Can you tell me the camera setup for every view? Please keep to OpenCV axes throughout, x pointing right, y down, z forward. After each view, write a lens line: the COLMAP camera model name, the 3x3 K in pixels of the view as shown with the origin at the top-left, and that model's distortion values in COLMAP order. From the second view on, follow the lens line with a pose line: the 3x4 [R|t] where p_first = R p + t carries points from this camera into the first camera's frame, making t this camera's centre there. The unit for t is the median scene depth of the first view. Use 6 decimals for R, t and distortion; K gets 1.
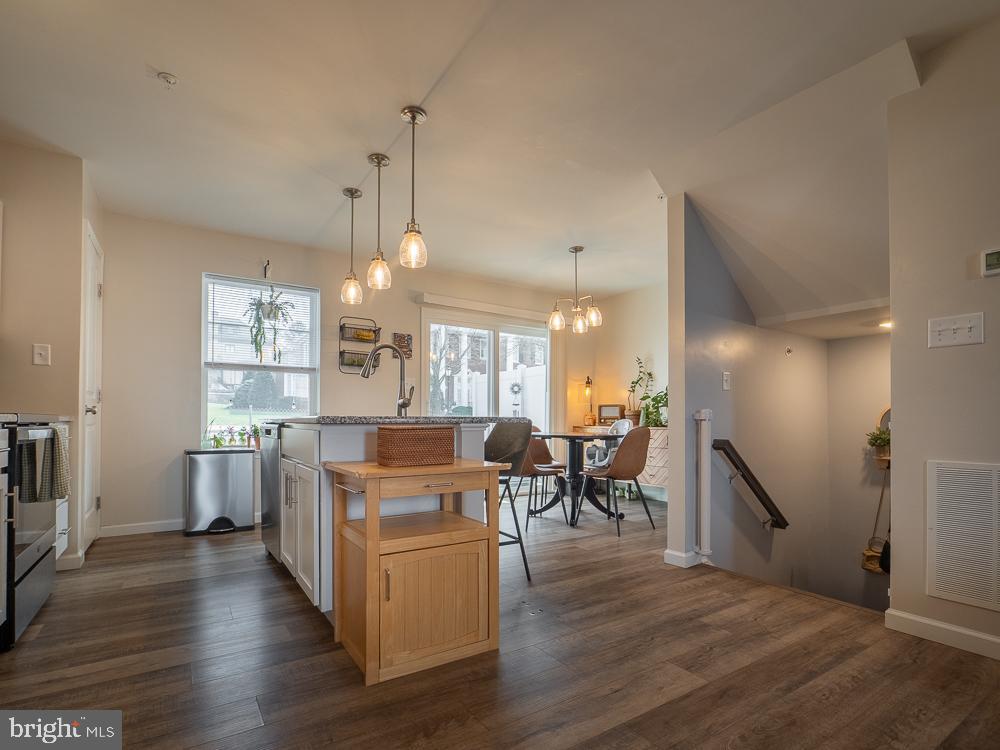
lens RADIAL K [[491.6, 0, 499.3], [0, 491.6, 417.0], [0, 0, 1]] dist [0.000301, 0.000028]
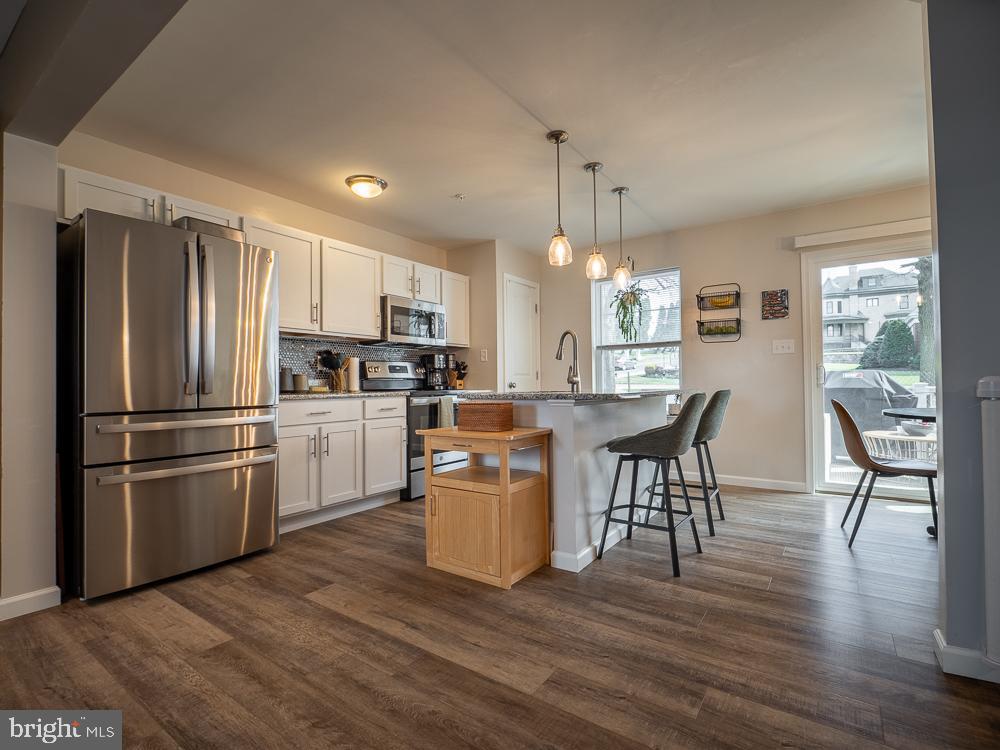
lens RADIAL K [[484.4, 0, 491.4], [0, 484.4, 373.5], [0, 0, 1]] dist [-0.004206, -0.000587]
pose [[0.361574, -0.026155, -0.931976, 0.459308], [0.016569, 0.999629, -0.021626, -0.011313], [0.932196, -0.007623, 0.361873, 0.228840]]
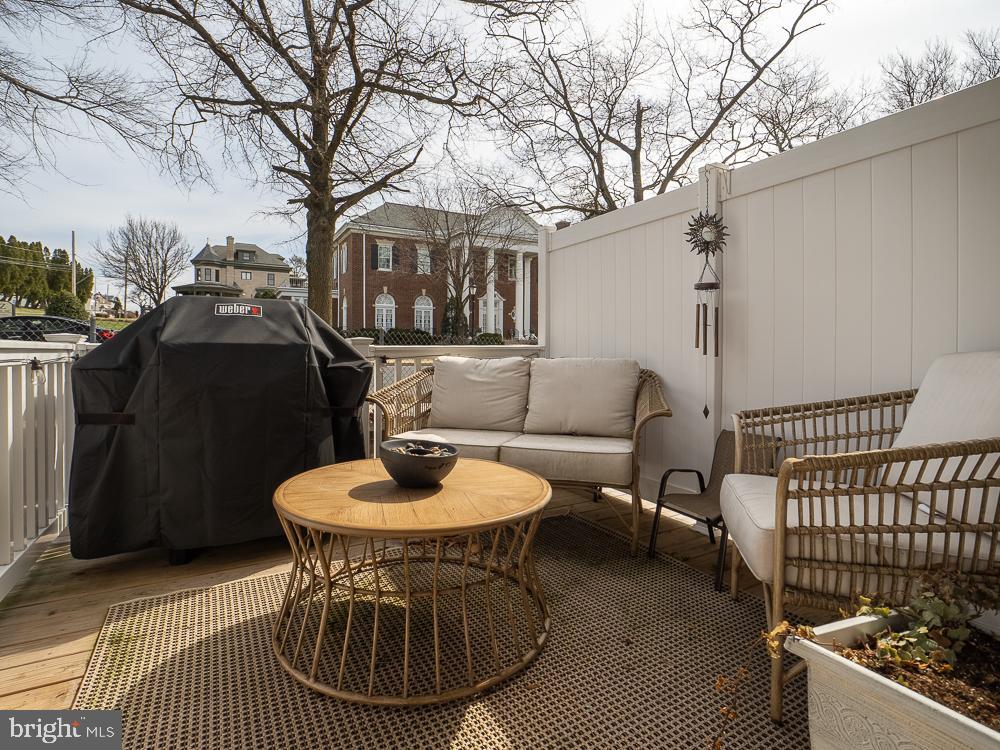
lens RADIAL K [[495.0, 0, 481.5], [0, 495.0, 349.8], [0, 0, 1]] dist [-0.000675, -0.000106]
pose [[0.996464, -0.003887, -0.083926, -0.134750], [0.004457, 0.999968, 0.006606, 0.019117], [0.083897, -0.006957, 0.996450, 1.157780]]
